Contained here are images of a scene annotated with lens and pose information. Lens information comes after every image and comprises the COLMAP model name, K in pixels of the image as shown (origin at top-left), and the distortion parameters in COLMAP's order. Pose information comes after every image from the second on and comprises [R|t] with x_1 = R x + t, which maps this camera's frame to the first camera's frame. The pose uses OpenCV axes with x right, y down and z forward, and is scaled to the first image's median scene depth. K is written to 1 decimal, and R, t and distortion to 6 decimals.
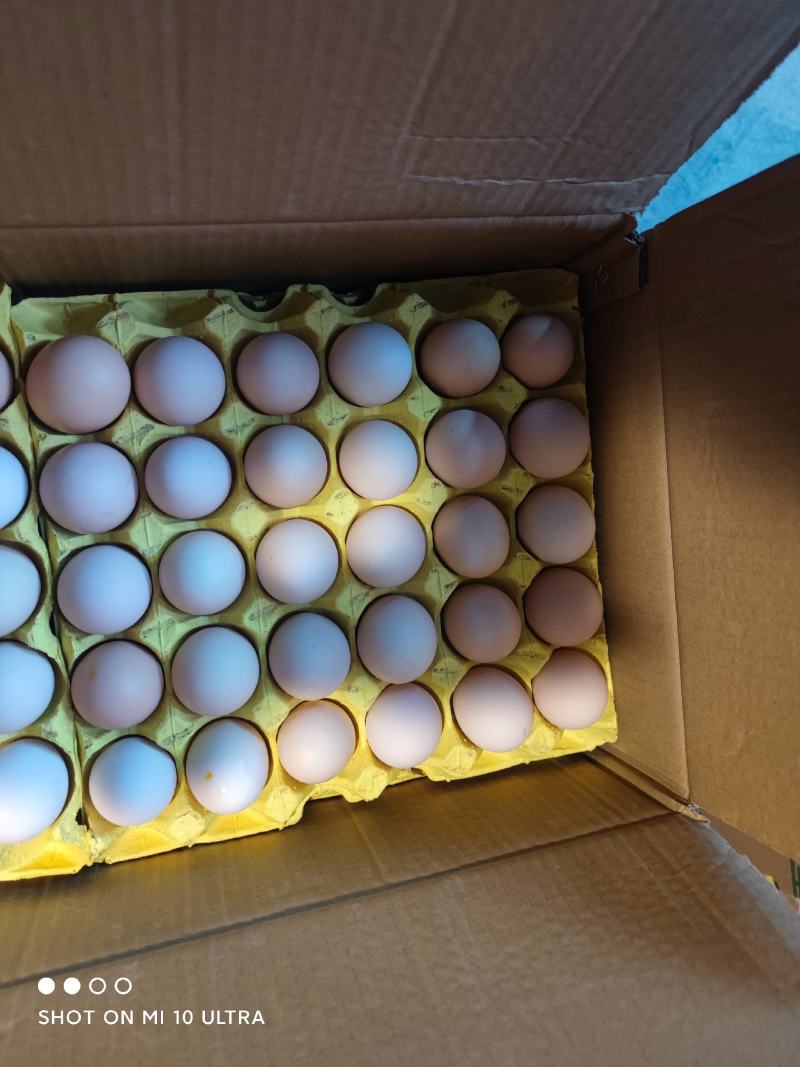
lens RADIAL K [[888.5, 0, 402.4], [0, 888.5, 525.8], [0, 0, 1]] dist [0.051785, -0.174776]
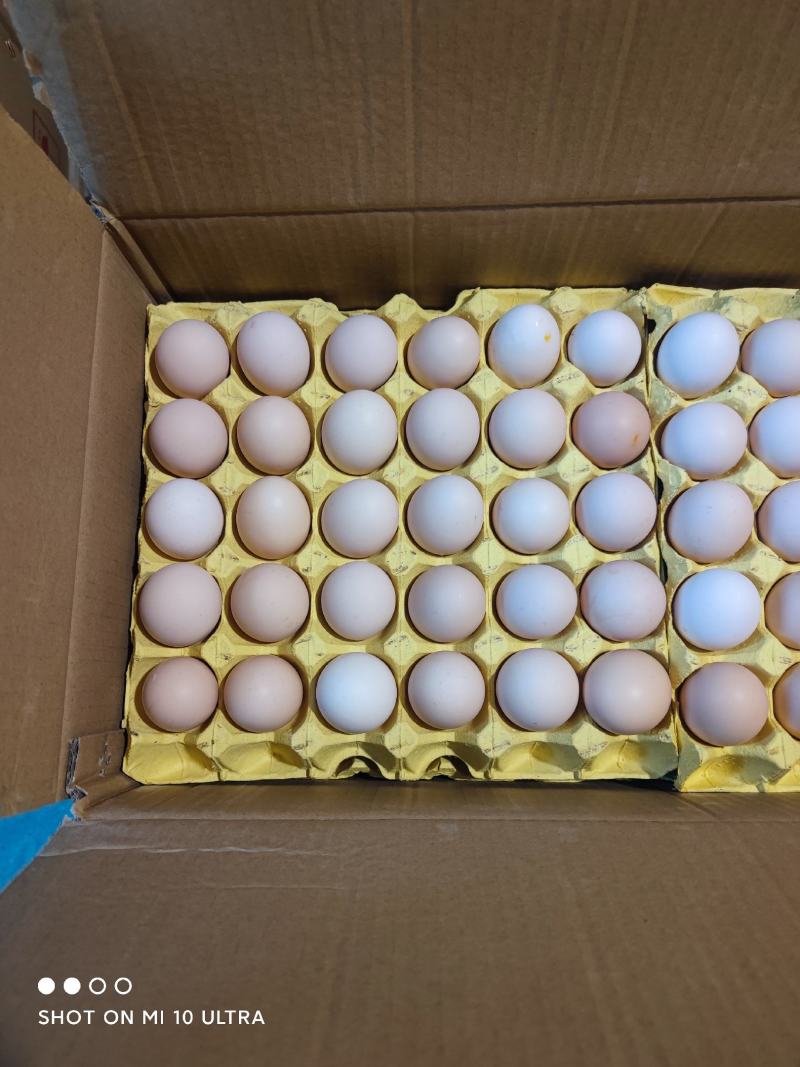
lens RADIAL K [[888.5, 0, 402.4], [0, 888.5, 525.8], [0, 0, 1]] dist [0.051785, -0.174776]
pose [[-0.960600, -0.146996, -0.235881, 0.186982], [0.116267, -0.983395, 0.139342, -0.130488], [-0.252447, 0.106427, 0.961740, -0.026037]]
